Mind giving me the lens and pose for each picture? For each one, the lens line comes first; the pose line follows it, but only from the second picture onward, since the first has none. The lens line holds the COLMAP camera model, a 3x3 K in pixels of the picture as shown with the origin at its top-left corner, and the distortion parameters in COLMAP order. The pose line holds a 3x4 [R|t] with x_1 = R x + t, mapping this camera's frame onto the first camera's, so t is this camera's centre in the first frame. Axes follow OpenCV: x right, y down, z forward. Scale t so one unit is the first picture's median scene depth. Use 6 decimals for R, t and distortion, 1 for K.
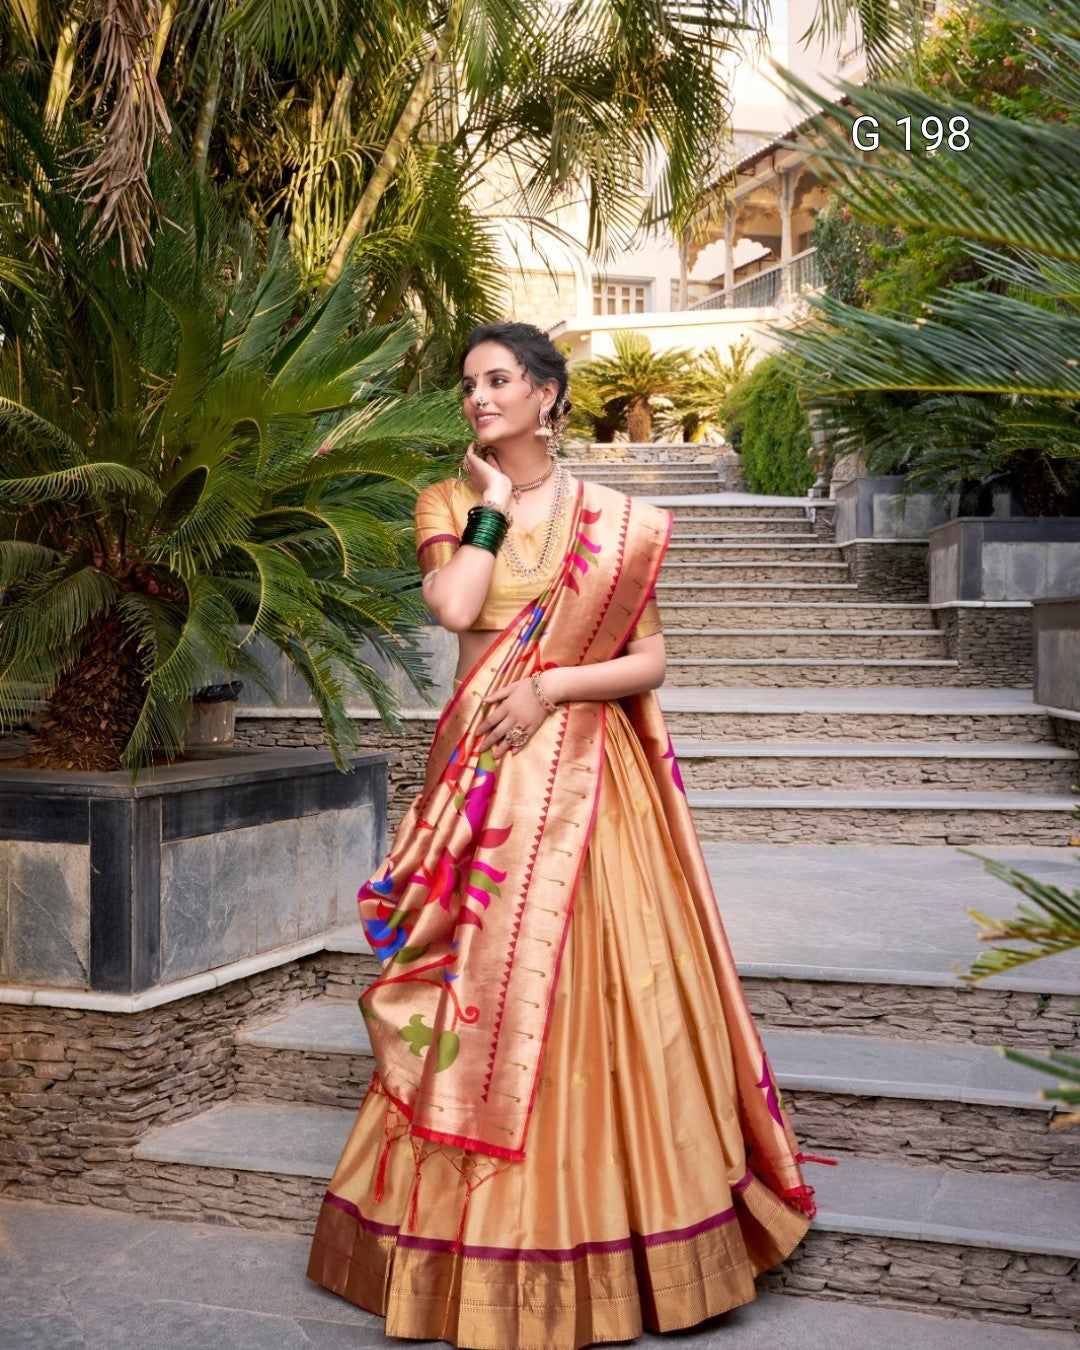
lens RADIAL K [[1804.1, 0, 538.7], [0, 1804.1, 620.3], [0, 0, 1]] dist [-0.003981, 0.021434]
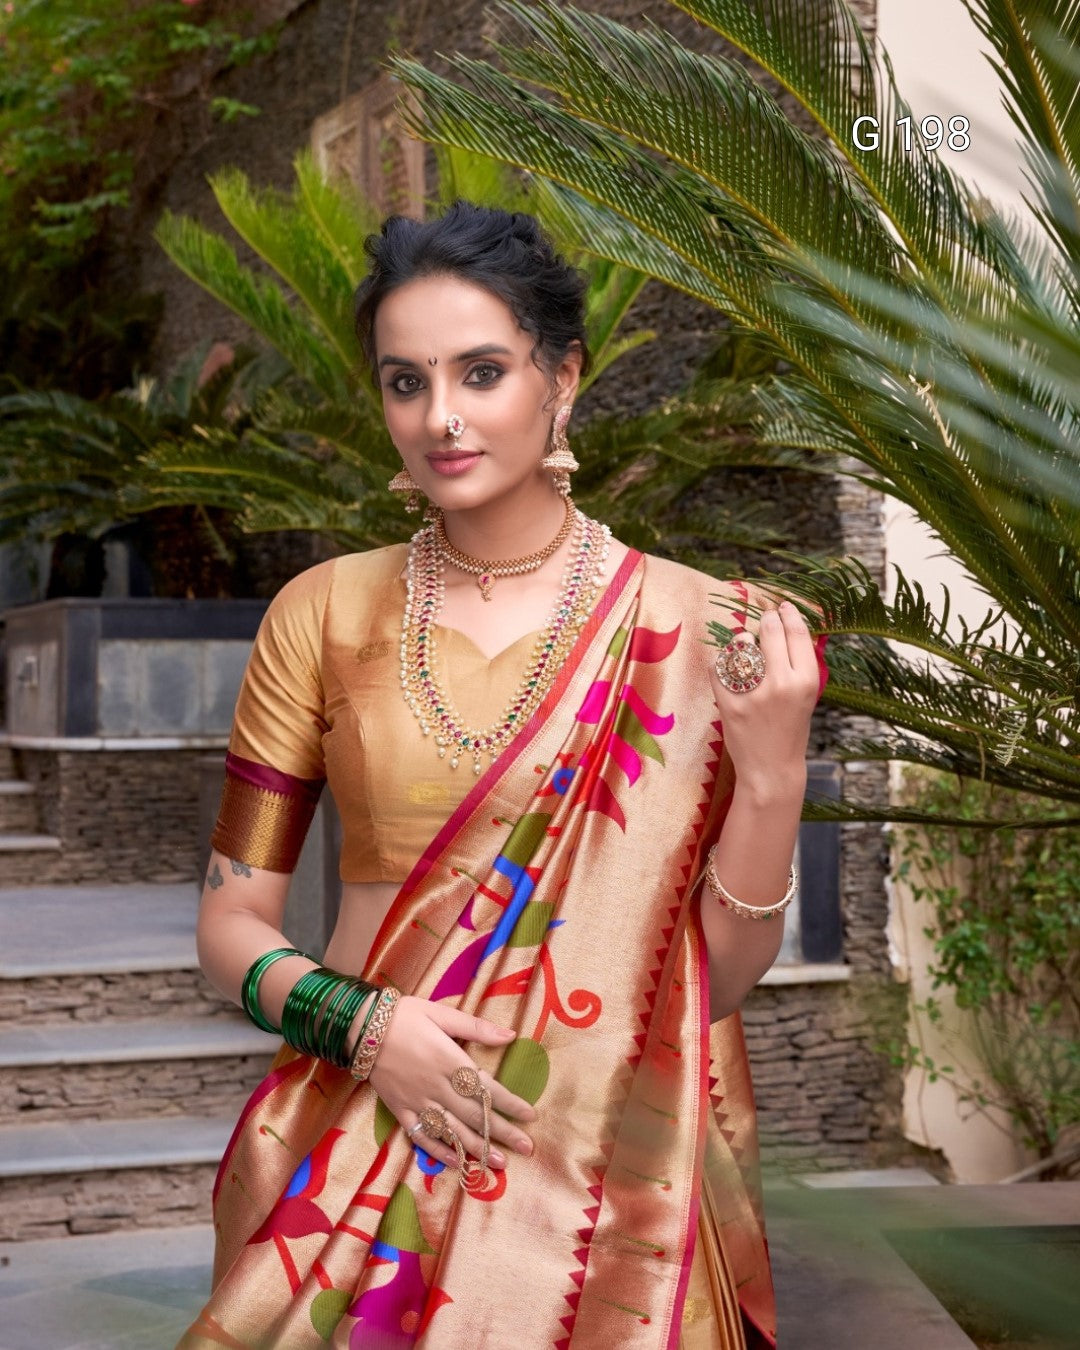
lens RADIAL K [[2654.7, 0, 564.0], [0, 2654.7, 636.8], [0, 0, 1]] dist [-0.073675, 0.185021]
pose [[0.907773, -0.001372, 0.419460, 0.022892], [0.008602, 0.999845, -0.015345, -0.039220], [-0.419375, 0.017539, 0.907644, 0.180664]]
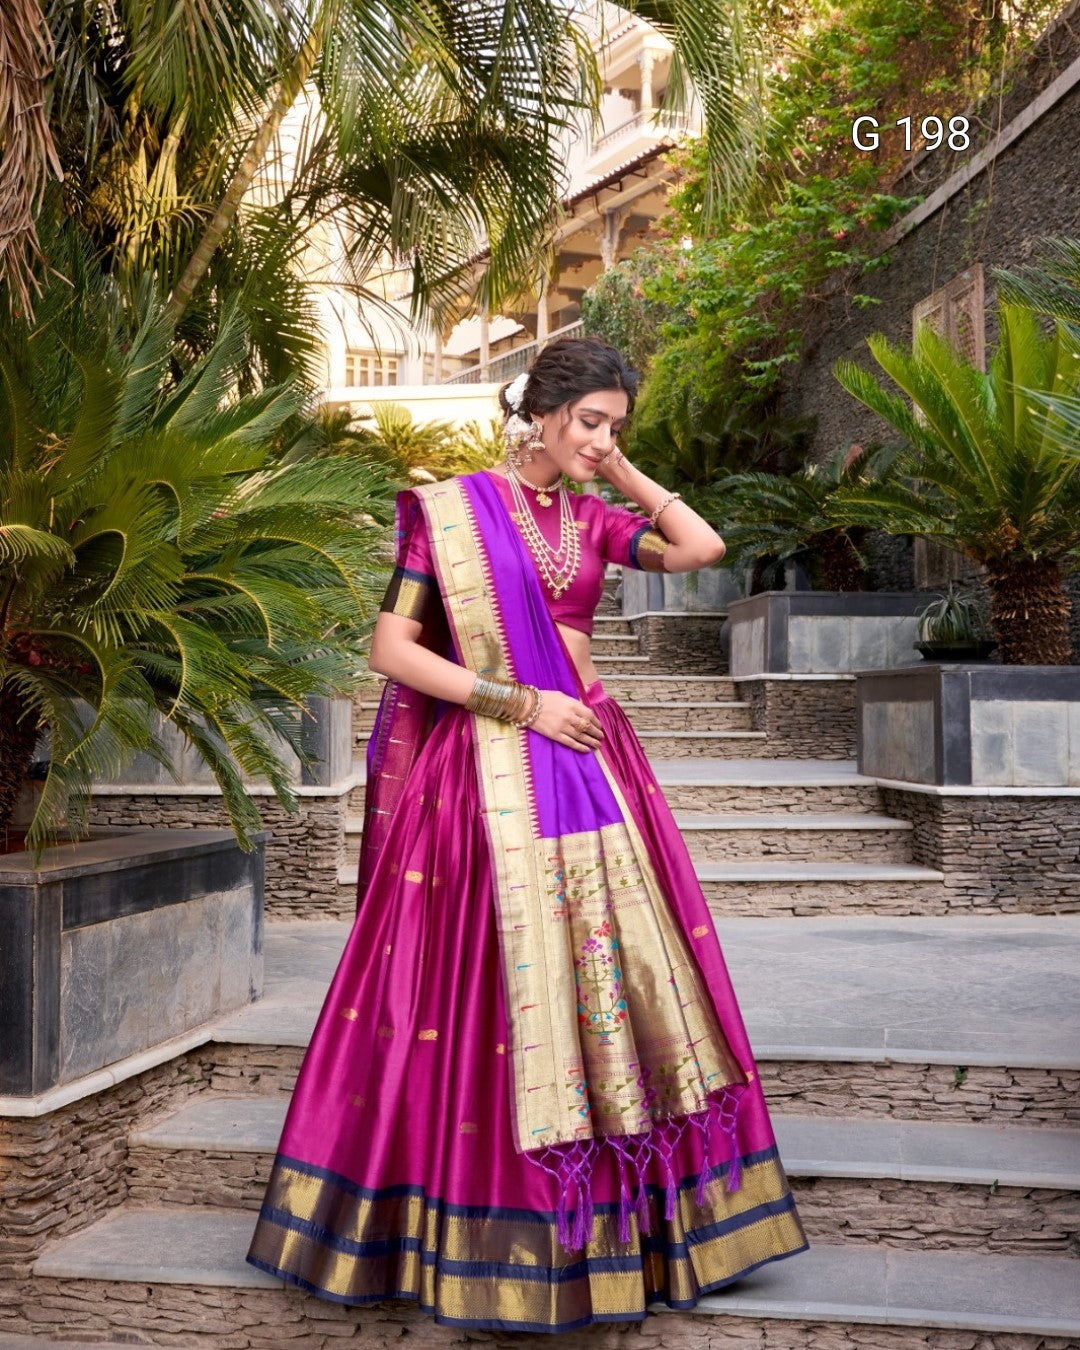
lens RADIAL K [[1804.1, 0, 538.7], [0, 1804.1, 620.3], [0, 0, 1]] dist [-0.003981, 0.021434]
pose [[0.989535, 0.005600, 0.144184, -0.053538], [0.000162, 0.999203, -0.039923, -0.000271], [-0.144293, 0.039528, 0.988745, 0.017684]]
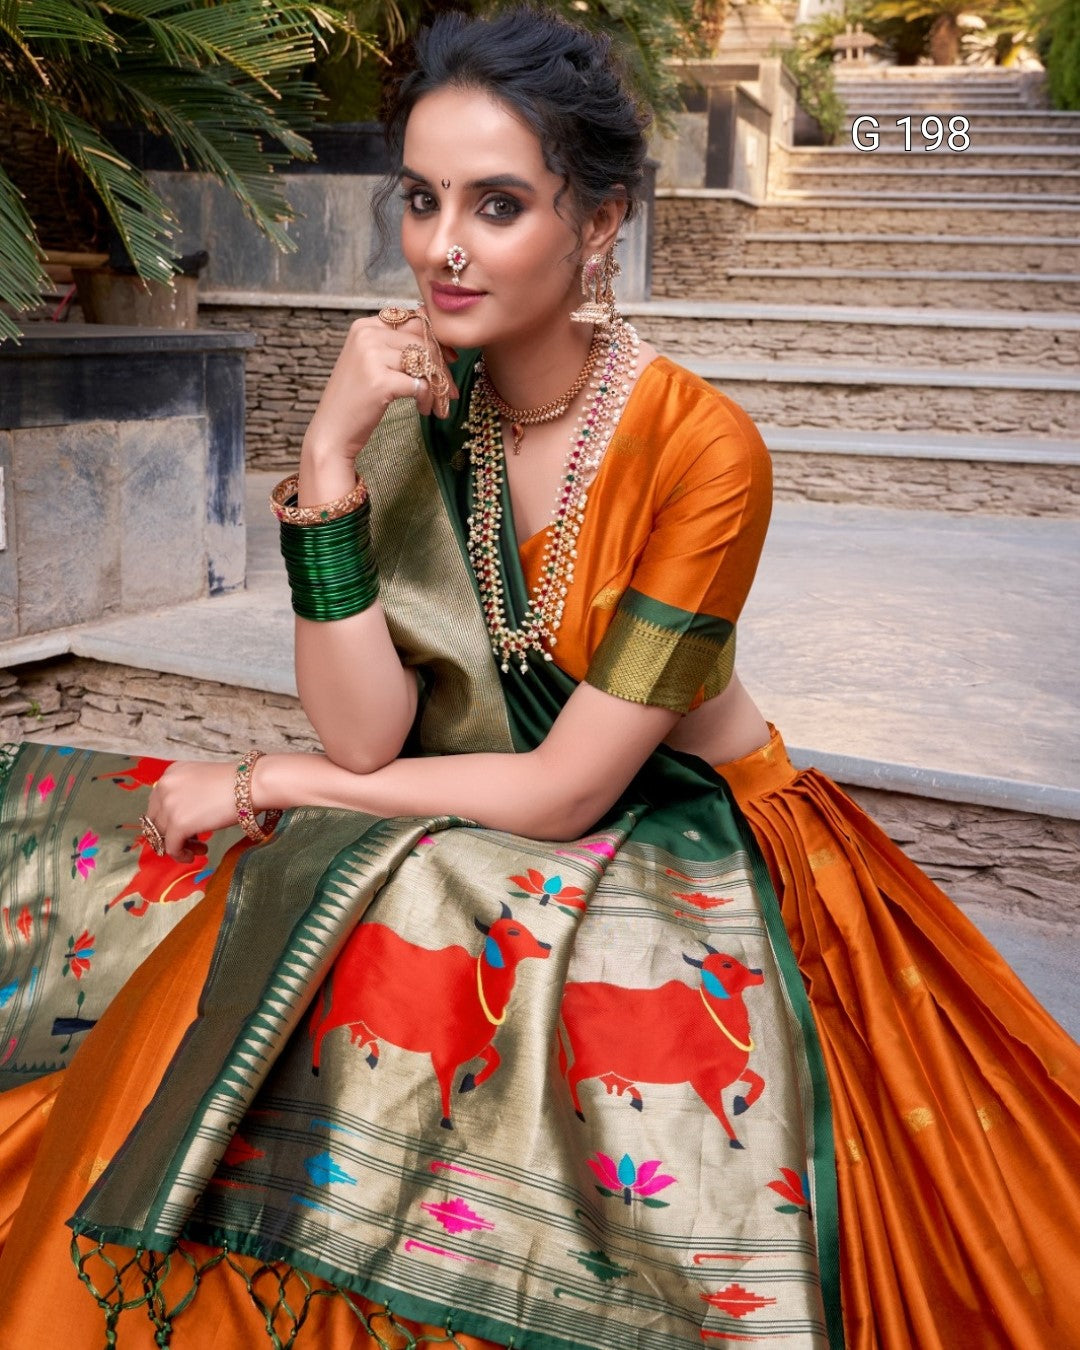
lens RADIAL K [[1693.0, 0, 539.8], [0, 1693.0, 671.7], [0, 0, 1]] dist [-0.005104, 0.032823]
pose [[0.983828, 0.063576, -0.167453, 0.079724], [-0.023802, 0.973001, 0.229572, 0.034634], [0.177528, -0.221874, 0.958778, 0.302402]]
